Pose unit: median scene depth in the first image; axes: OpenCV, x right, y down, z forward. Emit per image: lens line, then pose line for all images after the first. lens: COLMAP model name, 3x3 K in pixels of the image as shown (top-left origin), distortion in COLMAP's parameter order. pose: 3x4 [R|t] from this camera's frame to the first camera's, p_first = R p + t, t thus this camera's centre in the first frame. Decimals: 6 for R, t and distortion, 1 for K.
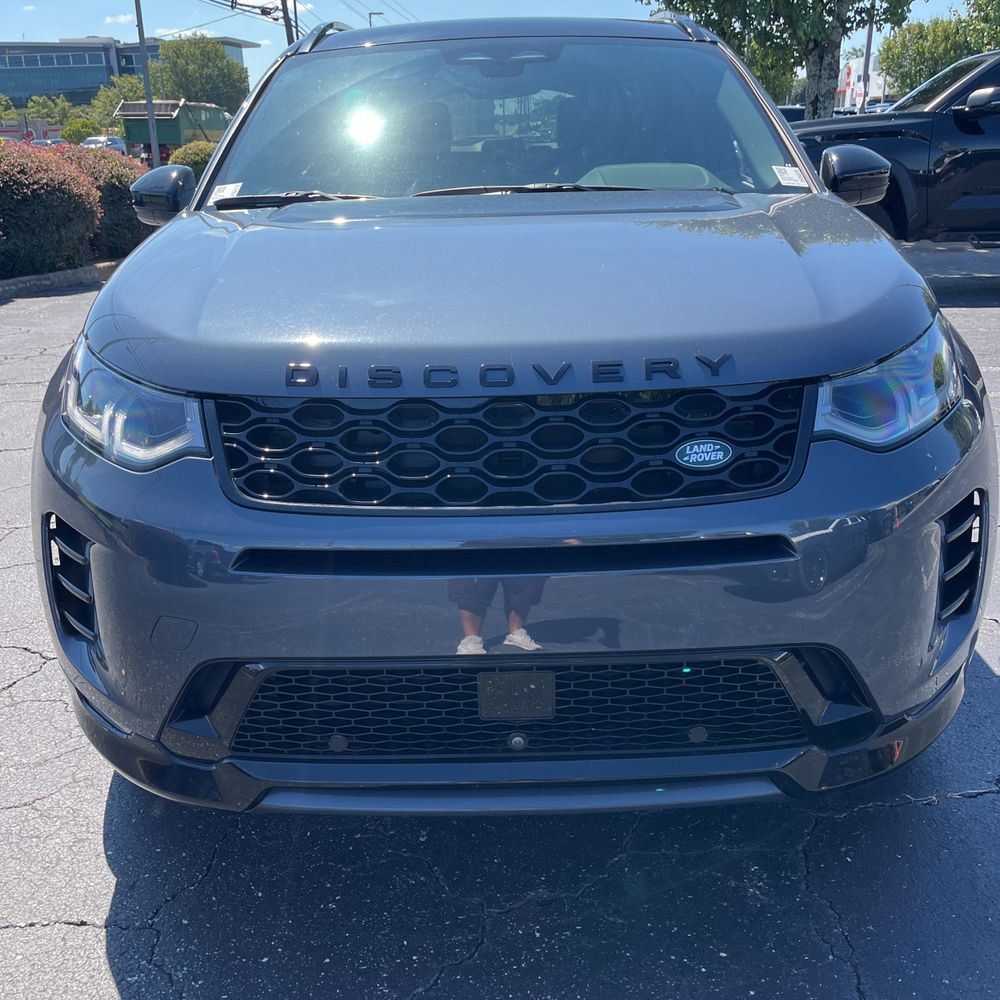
lens RADIAL K [[1028.7, 0, 499.5], [0, 1028.7, 518.0], [0, 0, 1]] dist [0.038229, -0.055387]
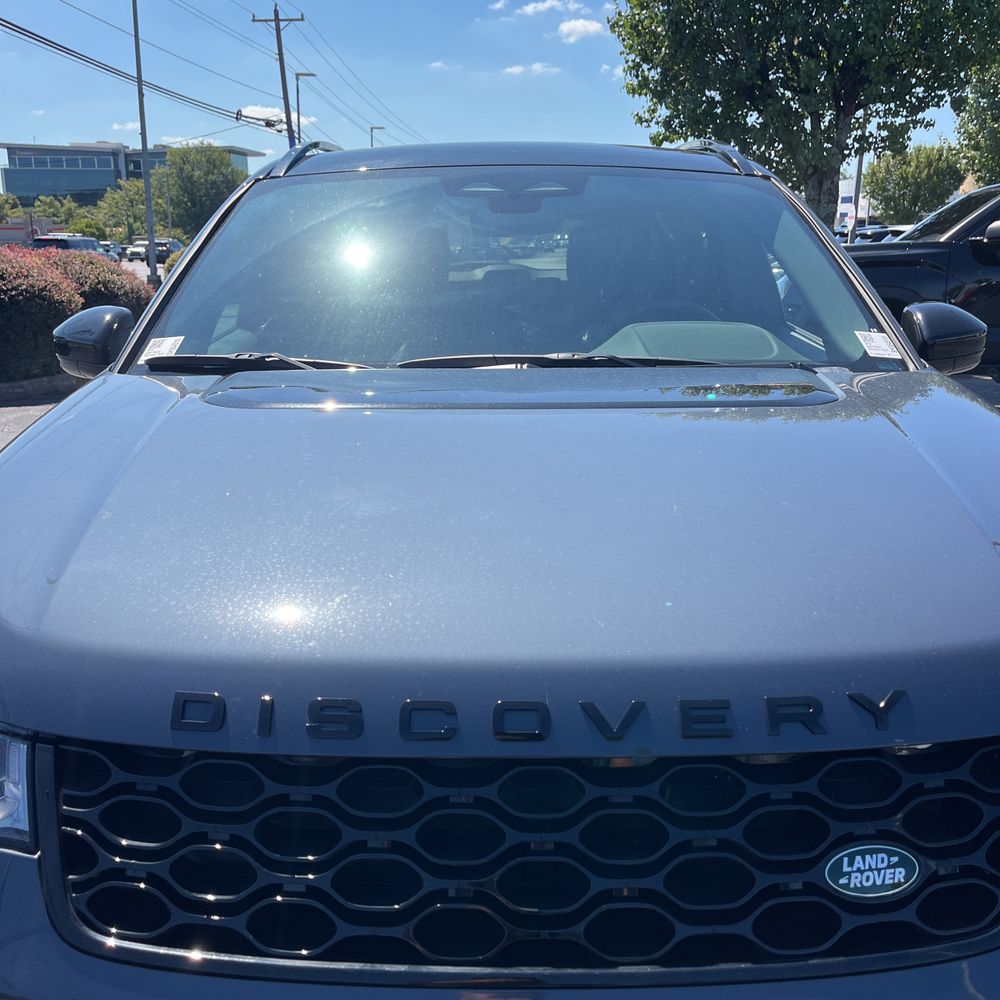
lens RADIAL K [[1011.9, 0, 495.2], [0, 1011.9, 510.5], [0, 0, 1]] dist [0.032757, -0.028048]
pose [[0.999716, 0.022259, 0.008552, -0.013151], [-0.021337, 0.995162, -0.095898, -0.103104], [-0.010645, 0.095688, 0.995354, 0.201014]]
